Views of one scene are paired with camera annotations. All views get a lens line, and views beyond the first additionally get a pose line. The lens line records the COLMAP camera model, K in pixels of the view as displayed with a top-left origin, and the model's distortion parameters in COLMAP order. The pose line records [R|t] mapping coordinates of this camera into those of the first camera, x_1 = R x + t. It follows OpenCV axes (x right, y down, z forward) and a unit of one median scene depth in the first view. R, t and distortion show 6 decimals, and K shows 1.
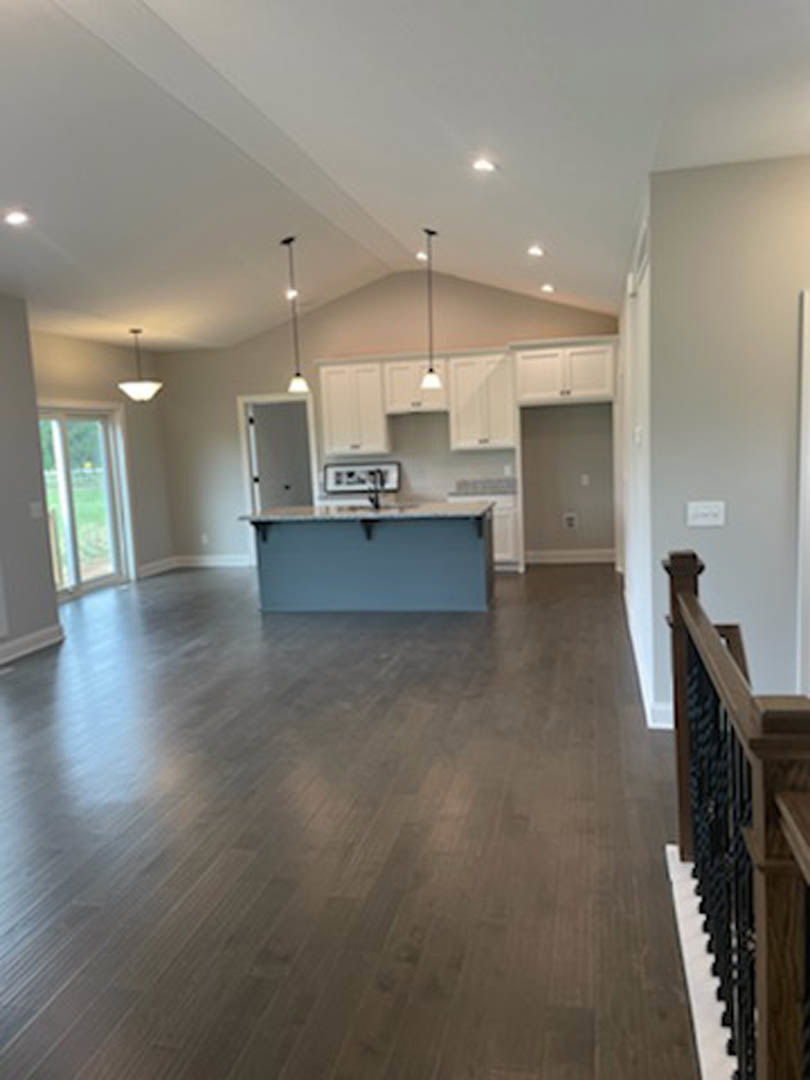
lens RADIAL K [[824.2, 0, 412.5], [0, 824.2, 541.9], [0, 0, 1]] dist [0.054561, -0.081846]
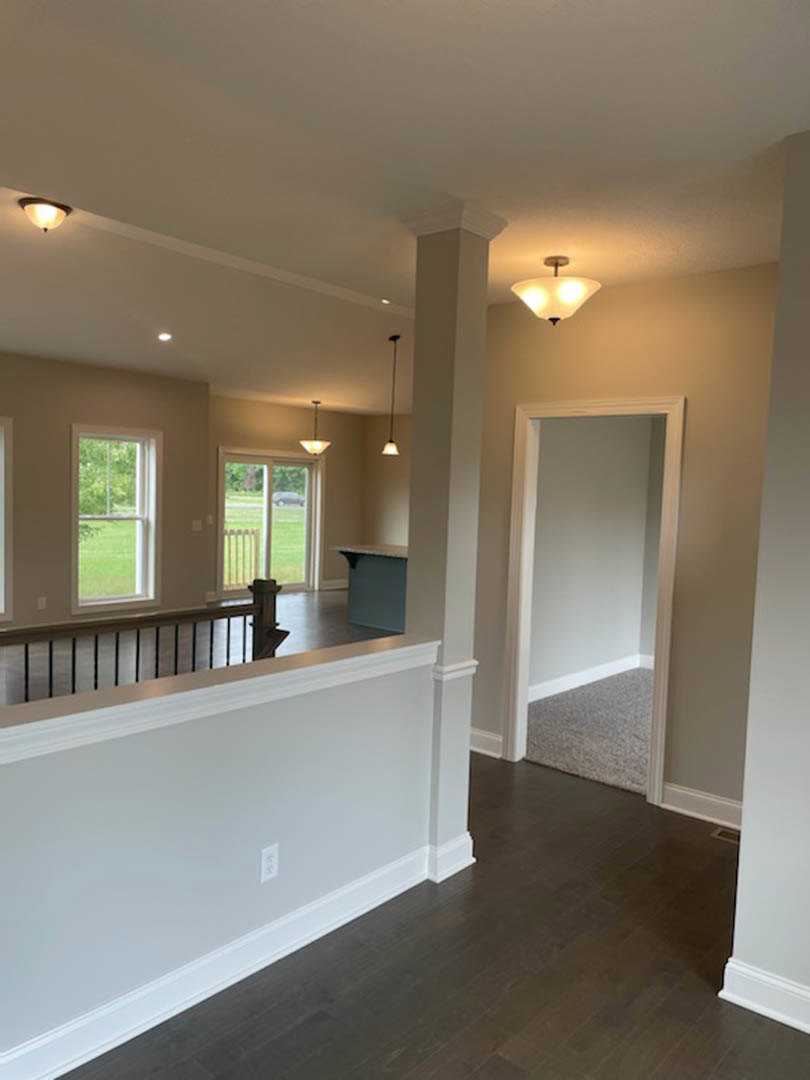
lens RADIAL K [[824.2, 0, 405.3], [0, 824.2, 539.2], [0, 0, 1]] dist [0.054561, -0.081846]
pose [[0.881730, 0.101293, -0.460751, 0.402175], [-0.129304, 0.991165, -0.029545, -0.014697], [0.453687, 0.085627, 0.887038, -0.085435]]
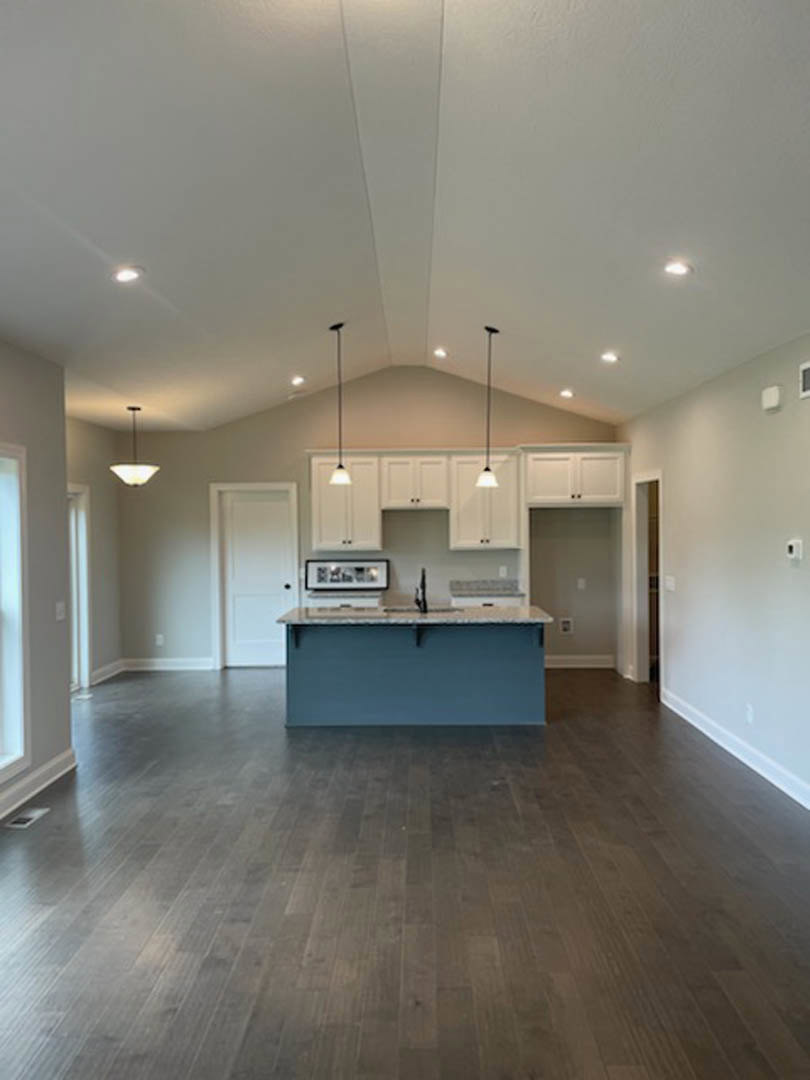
lens RADIAL K [[824.2, 0, 405.3], [0, 824.2, 538.8], [0, 0, 1]] dist [0.054561, -0.081846]
pose [[0.979532, 0.033400, 0.198499, -0.208157], [-0.010349, 0.993189, -0.116051, -0.012213], [-0.201023, 0.111621, 0.973206, 0.079246]]
